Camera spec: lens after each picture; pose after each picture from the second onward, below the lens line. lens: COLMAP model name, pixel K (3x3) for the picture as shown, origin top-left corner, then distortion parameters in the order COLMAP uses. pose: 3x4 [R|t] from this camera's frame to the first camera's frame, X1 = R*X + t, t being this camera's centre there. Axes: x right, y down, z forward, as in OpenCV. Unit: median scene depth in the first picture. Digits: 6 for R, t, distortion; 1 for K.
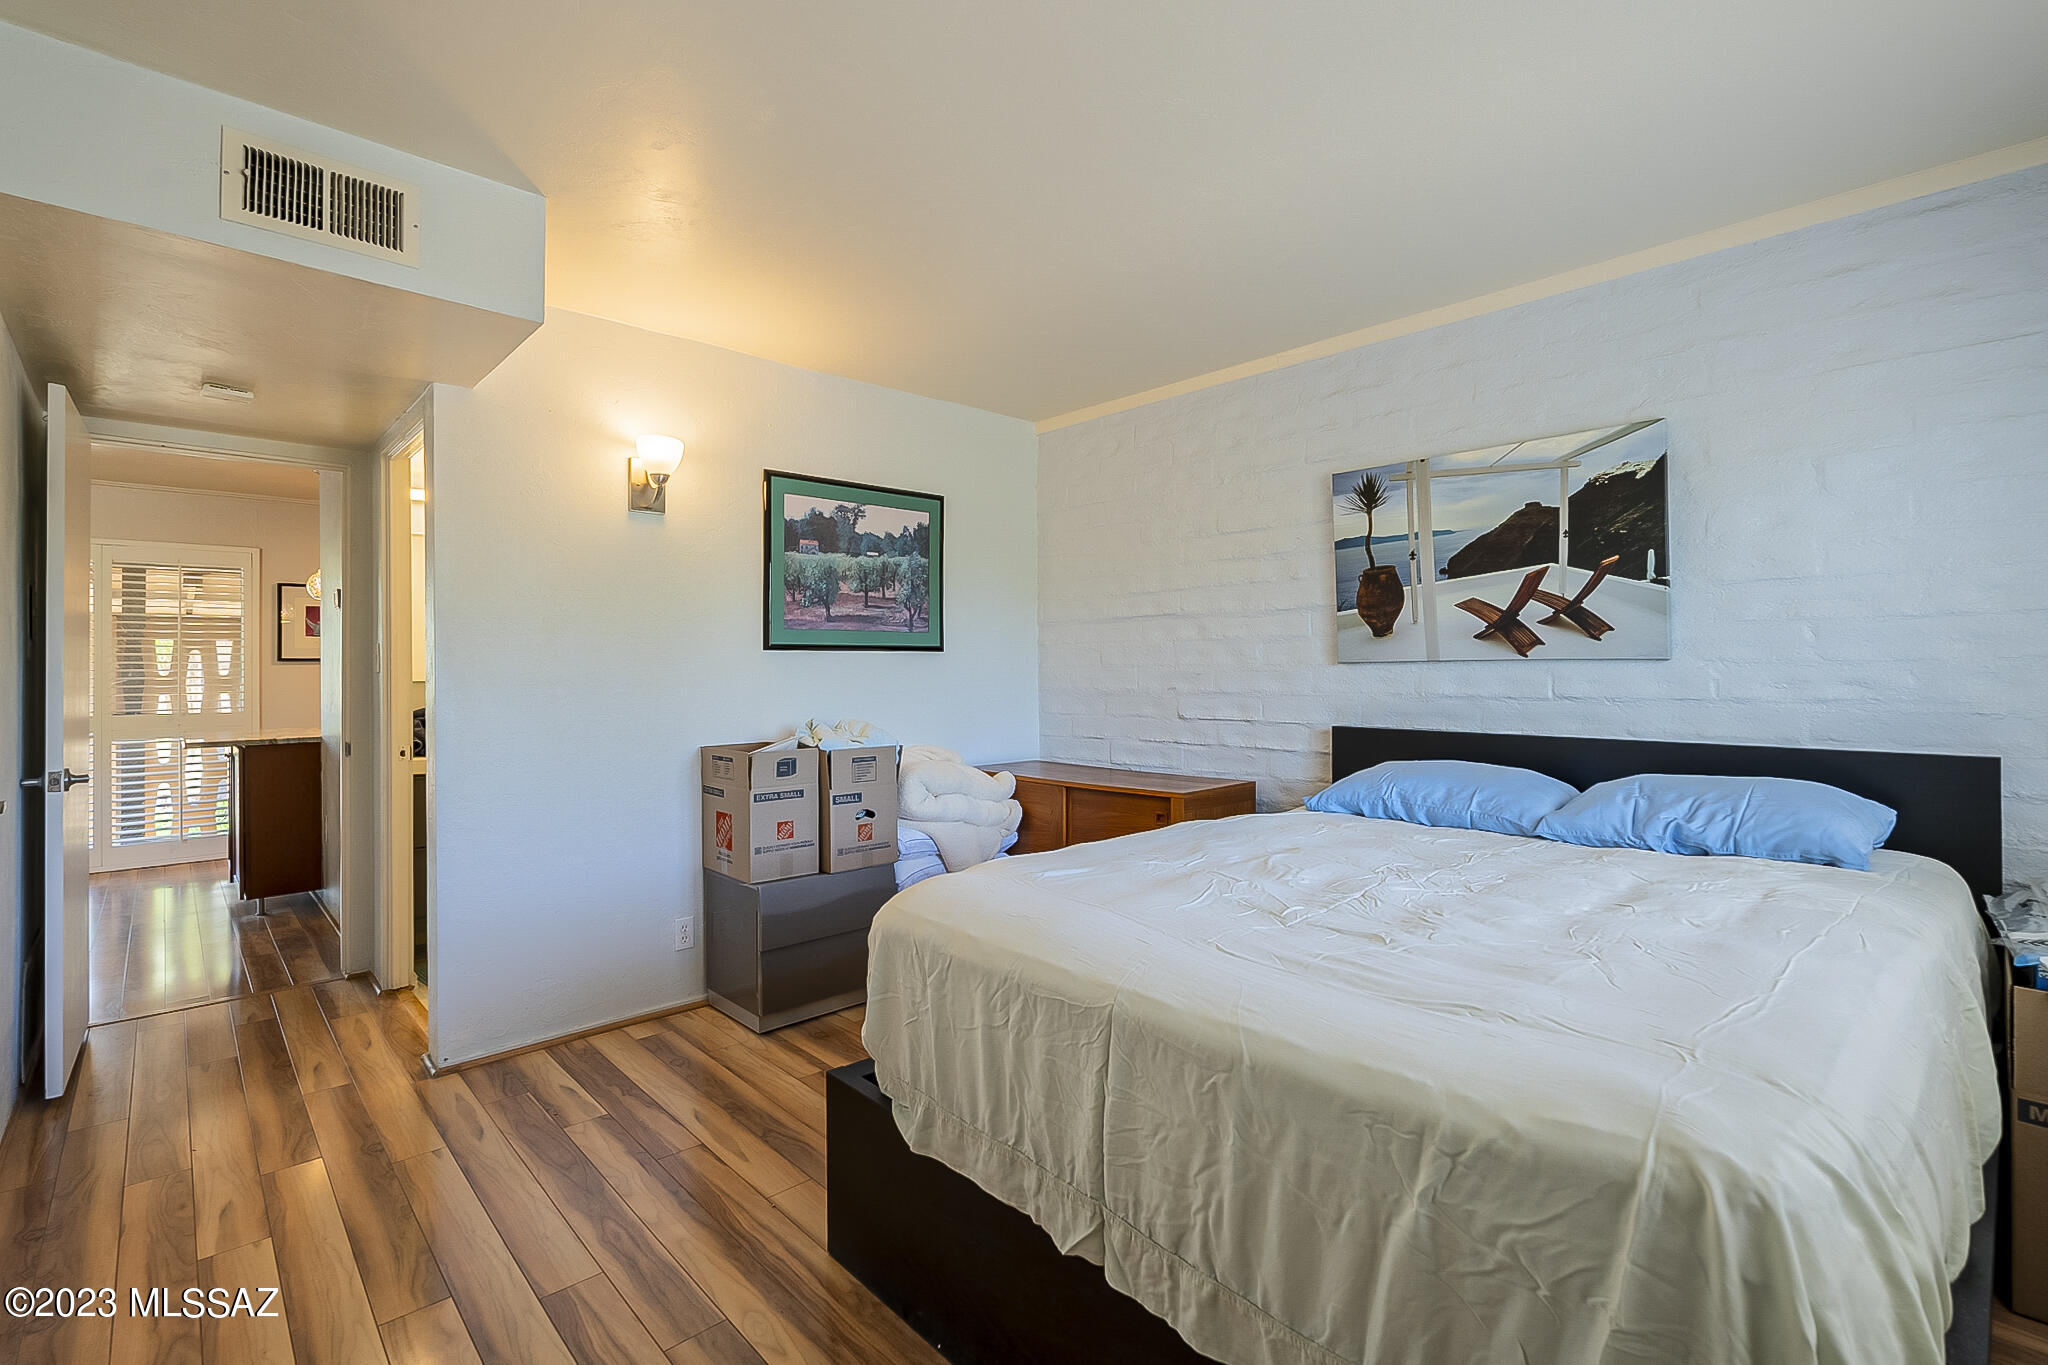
lens RADIAL K [[920.5, 0, 1027.2], [0, 920.5, 656.2], [0, 0, 1]] dist [-0.001117, 0.000131]
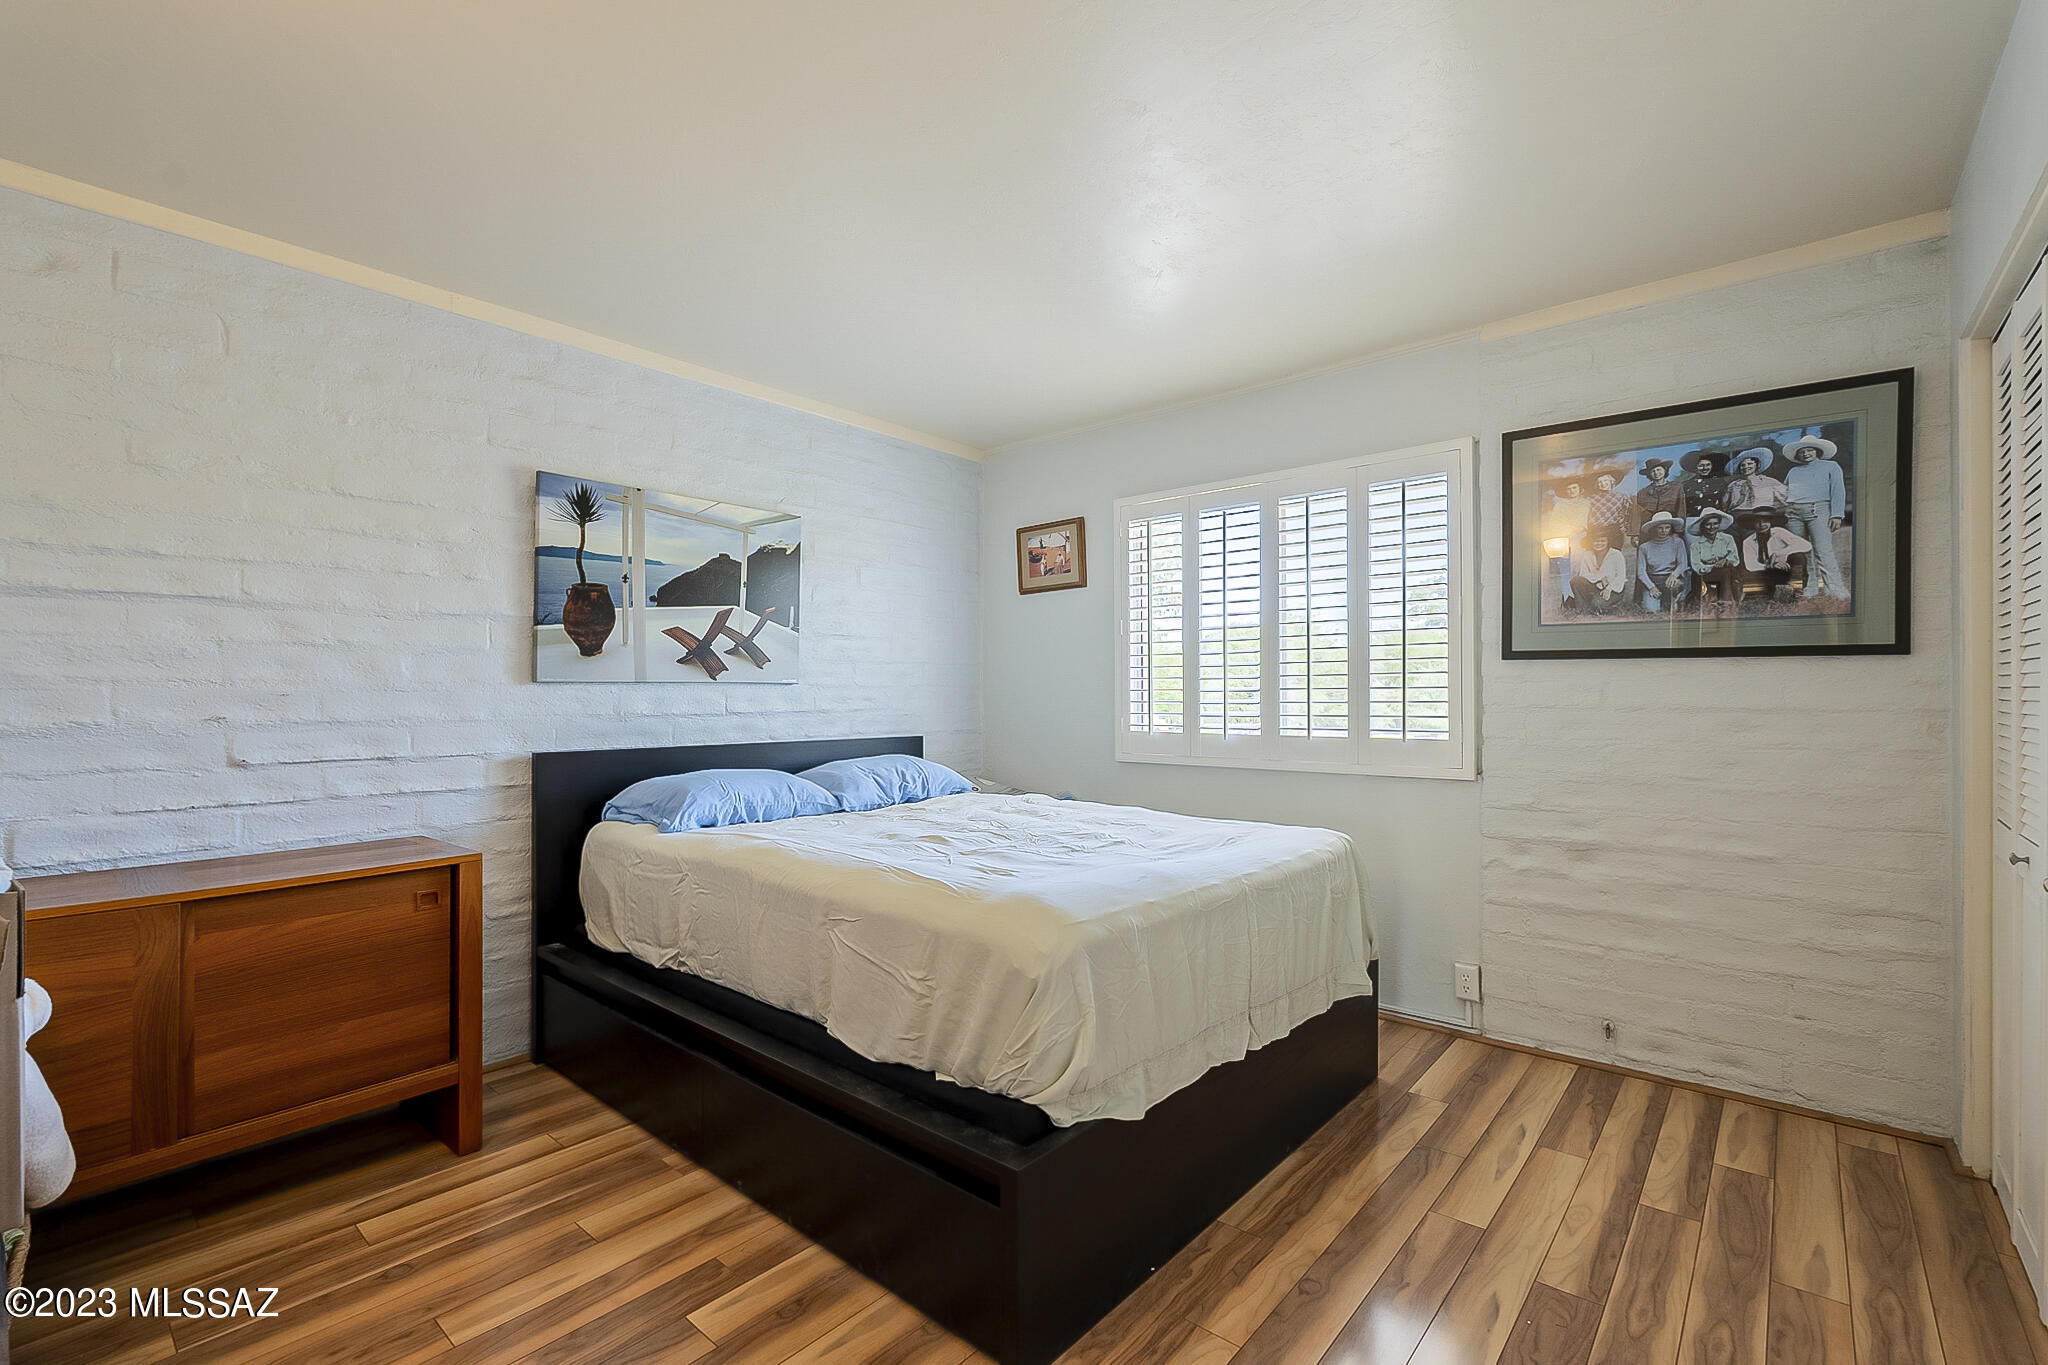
lens RADIAL K [[906.1, 0, 1024.0], [0, 906.1, 682.5], [0, 0, 1]] dist [0.001459, -0.000115]
pose [[-0.104099, 0.016711, 0.994427, -0.617896], [-0.013088, 0.999749, -0.018171, 0.018341], [-0.994481, -0.014907, -0.103854, 0.651881]]
